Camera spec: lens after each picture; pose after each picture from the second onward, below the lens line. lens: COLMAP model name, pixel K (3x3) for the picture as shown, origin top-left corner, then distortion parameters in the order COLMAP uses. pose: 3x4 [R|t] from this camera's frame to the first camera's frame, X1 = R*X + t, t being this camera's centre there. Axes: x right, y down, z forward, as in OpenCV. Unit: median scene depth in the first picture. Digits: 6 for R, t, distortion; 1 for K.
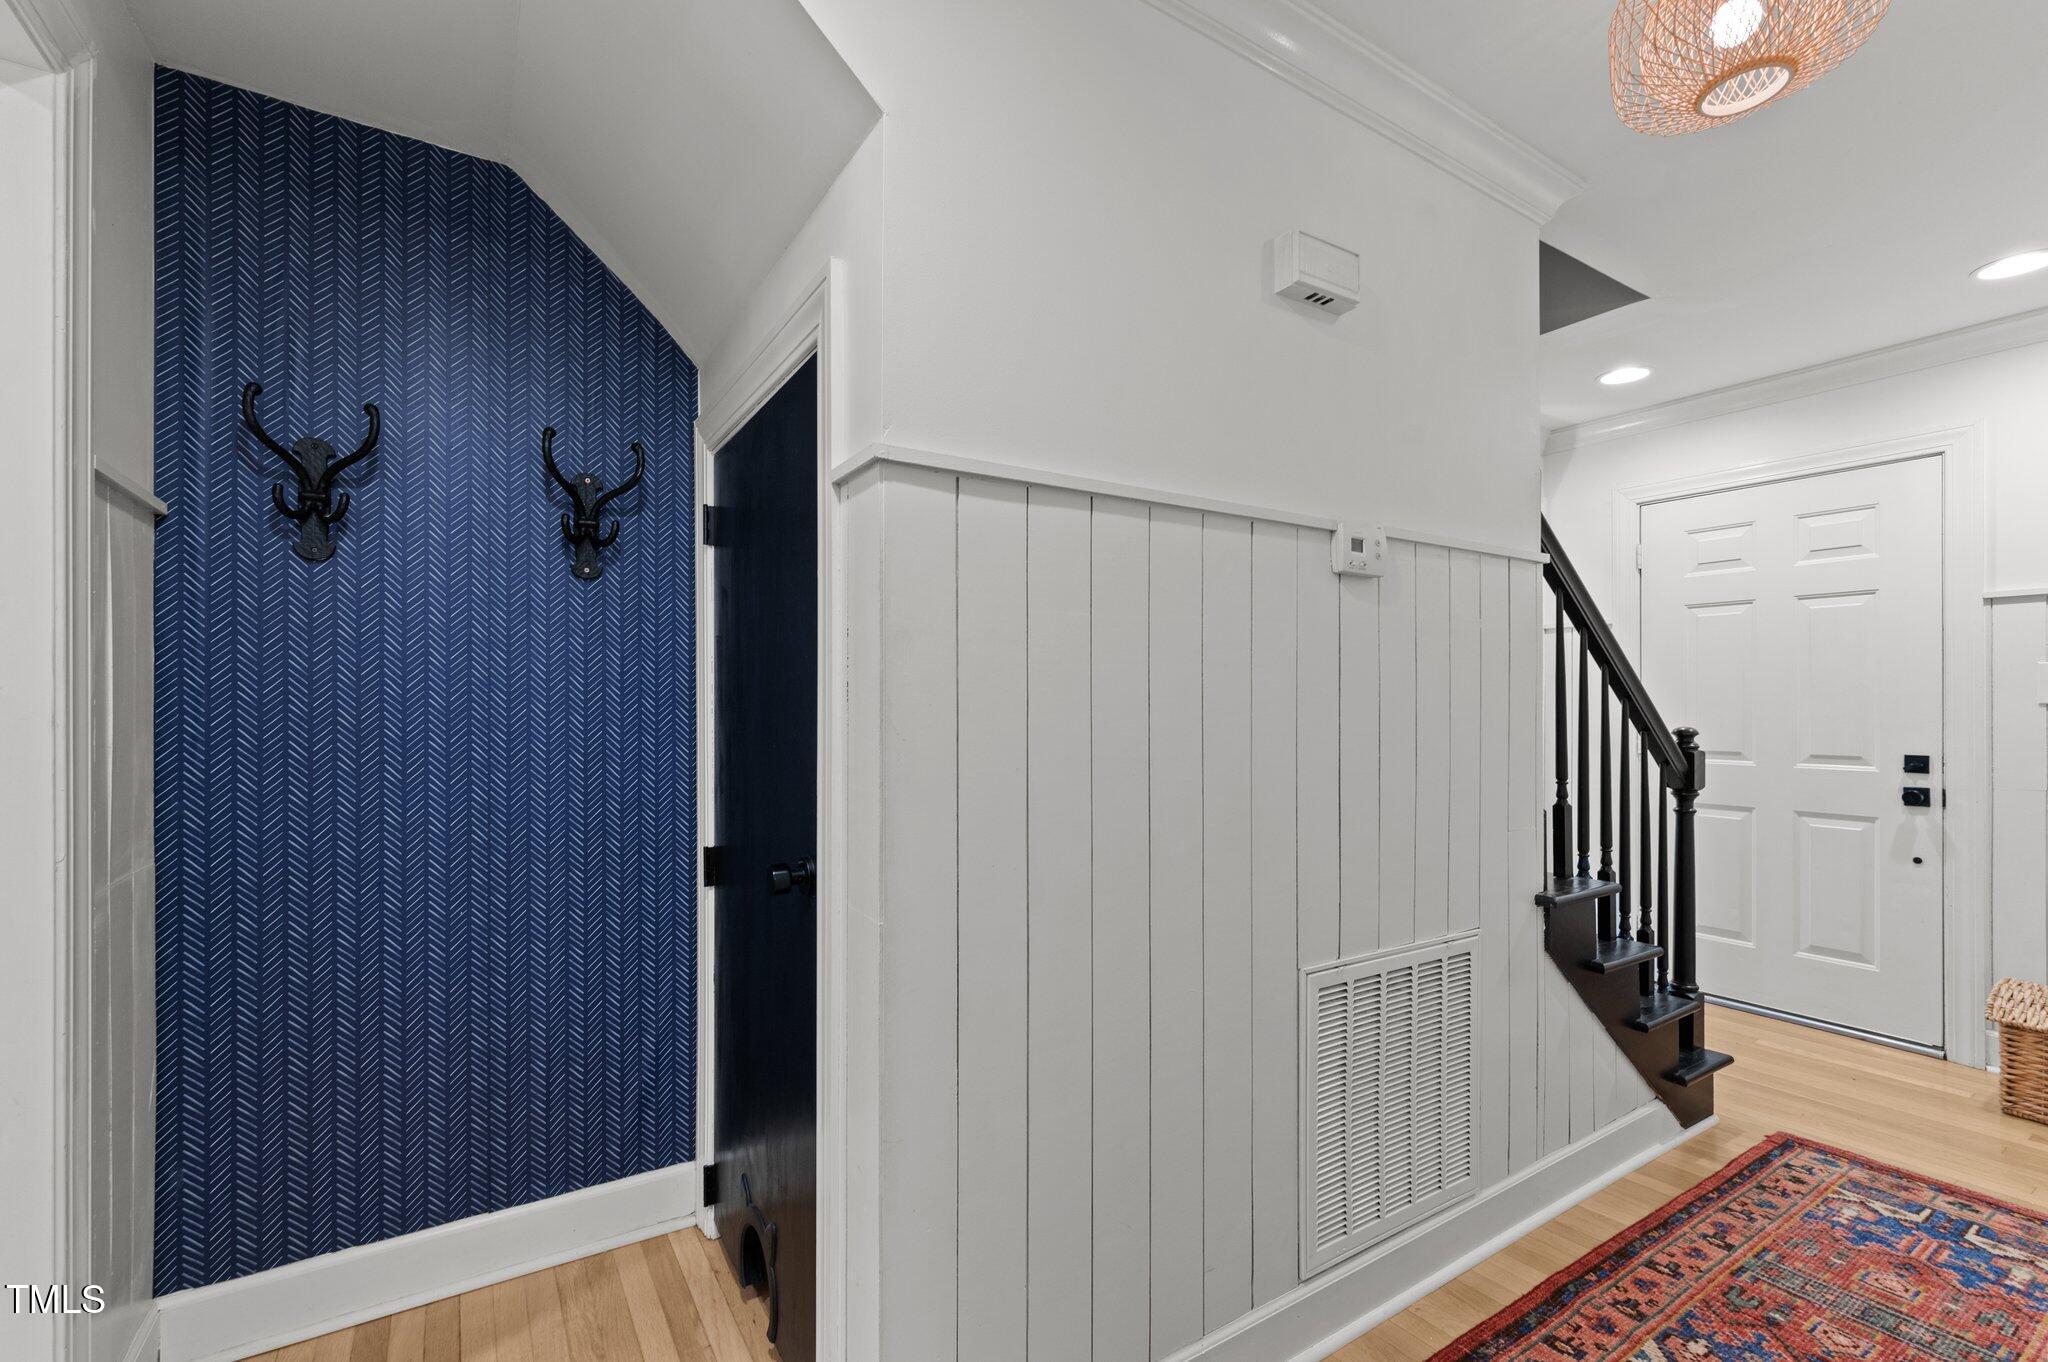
lens RADIAL K [[882.8, 0, 1018.4], [0, 882.8, 708.7], [0, 0, 1]] dist [0.000561, -0.000689]
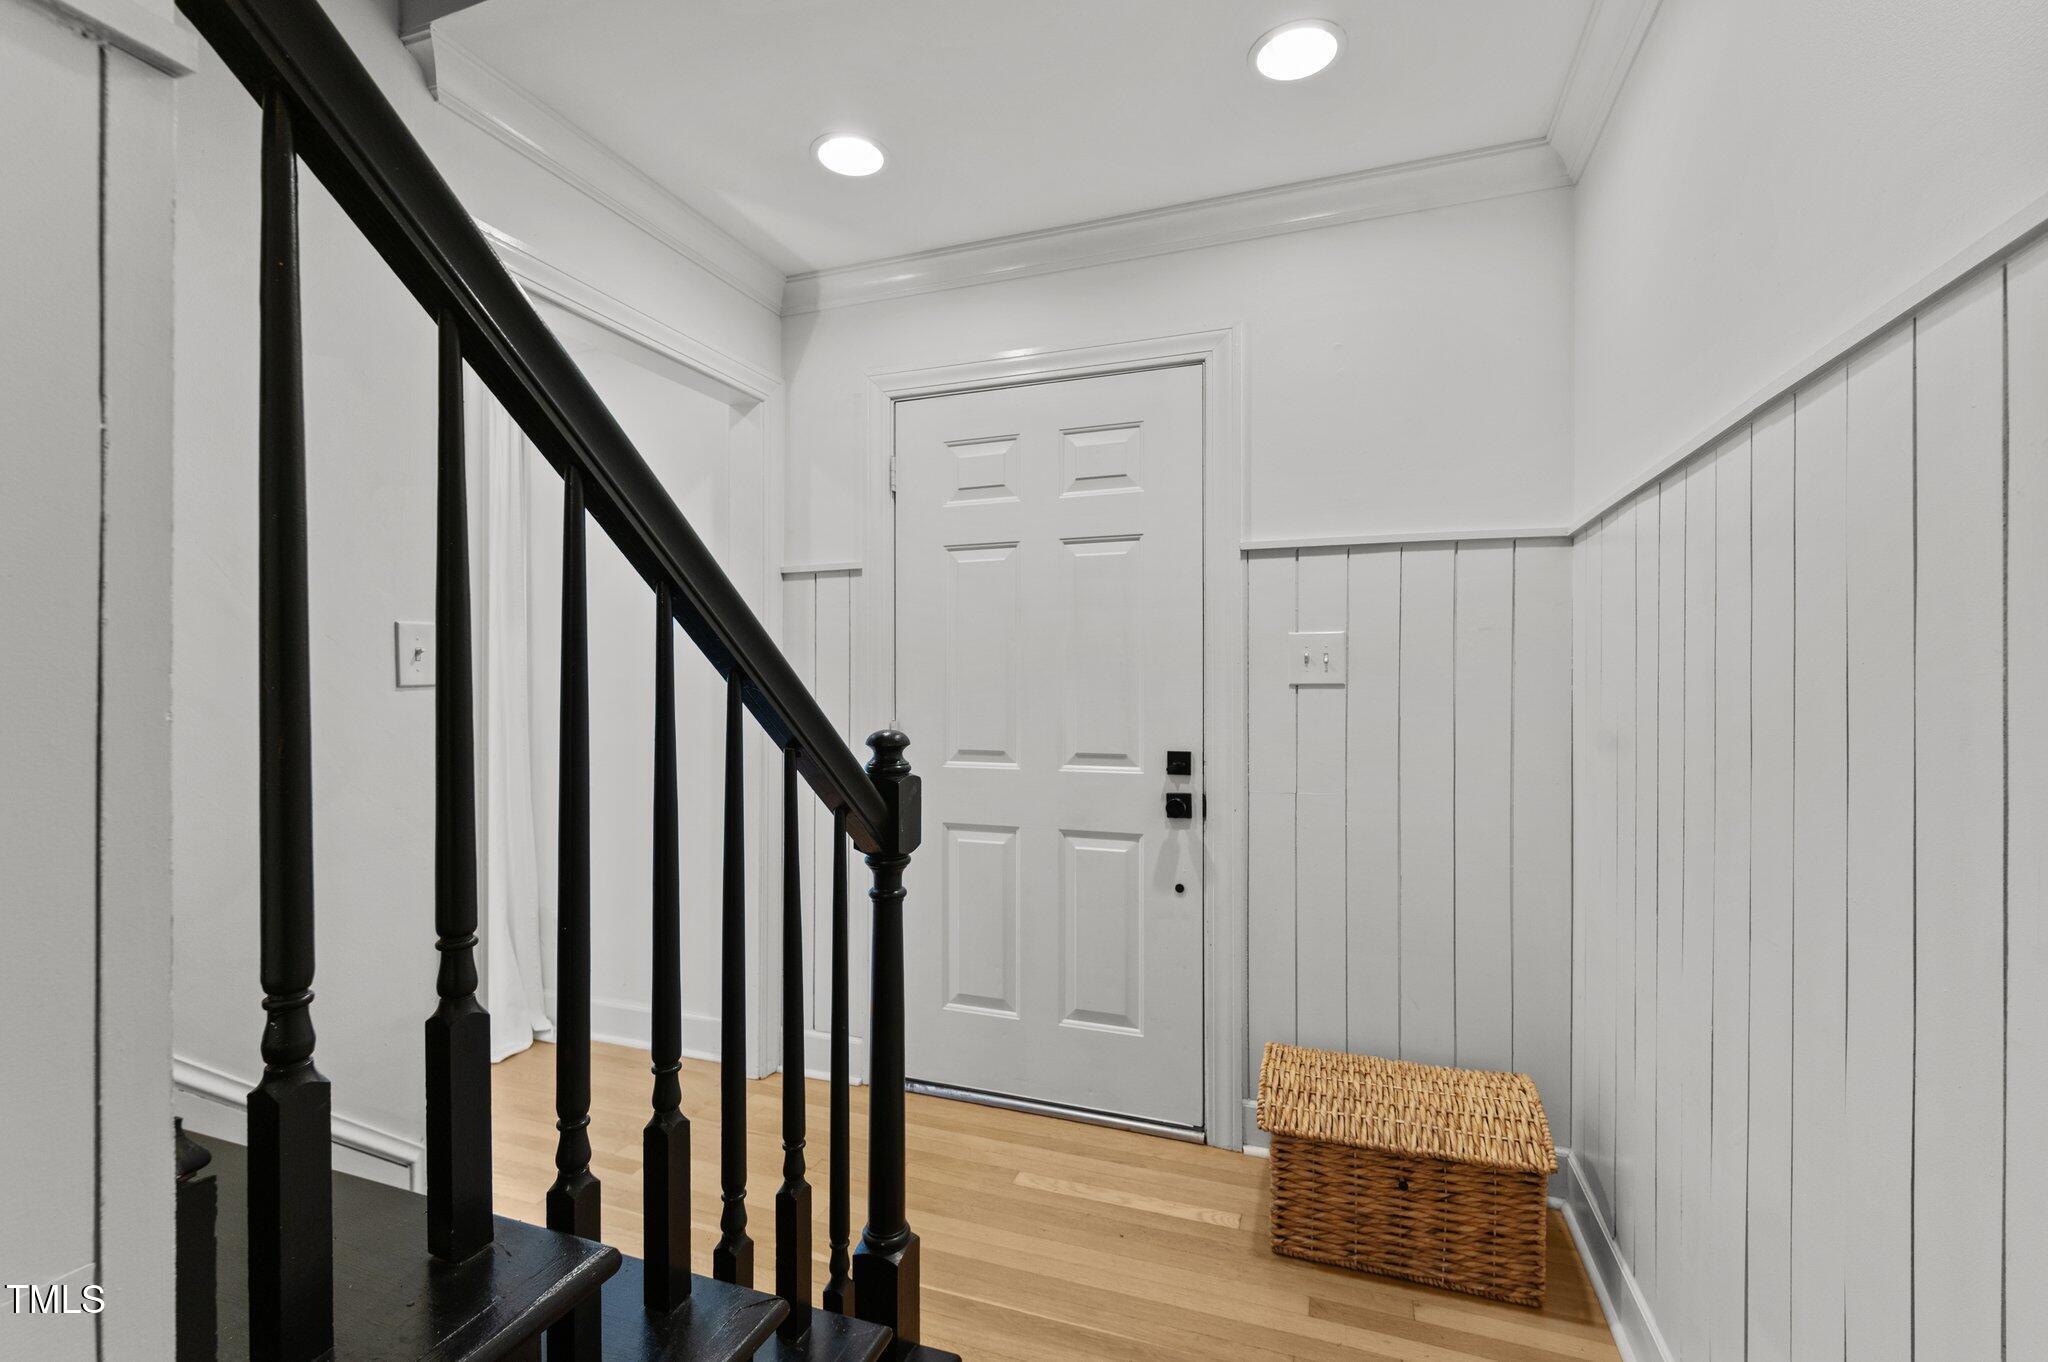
lens RADIAL K [[882.8, 0, 1018.4], [0, 882.8, 708.7], [0, 0, 1]] dist [0.000561, -0.000689]
pose [[0.789672, -0.015958, 0.613321, 0.452966], [0.001224, 0.999701, 0.024435, -0.003530], [-0.613528, -0.018545, 0.789456, 0.497727]]
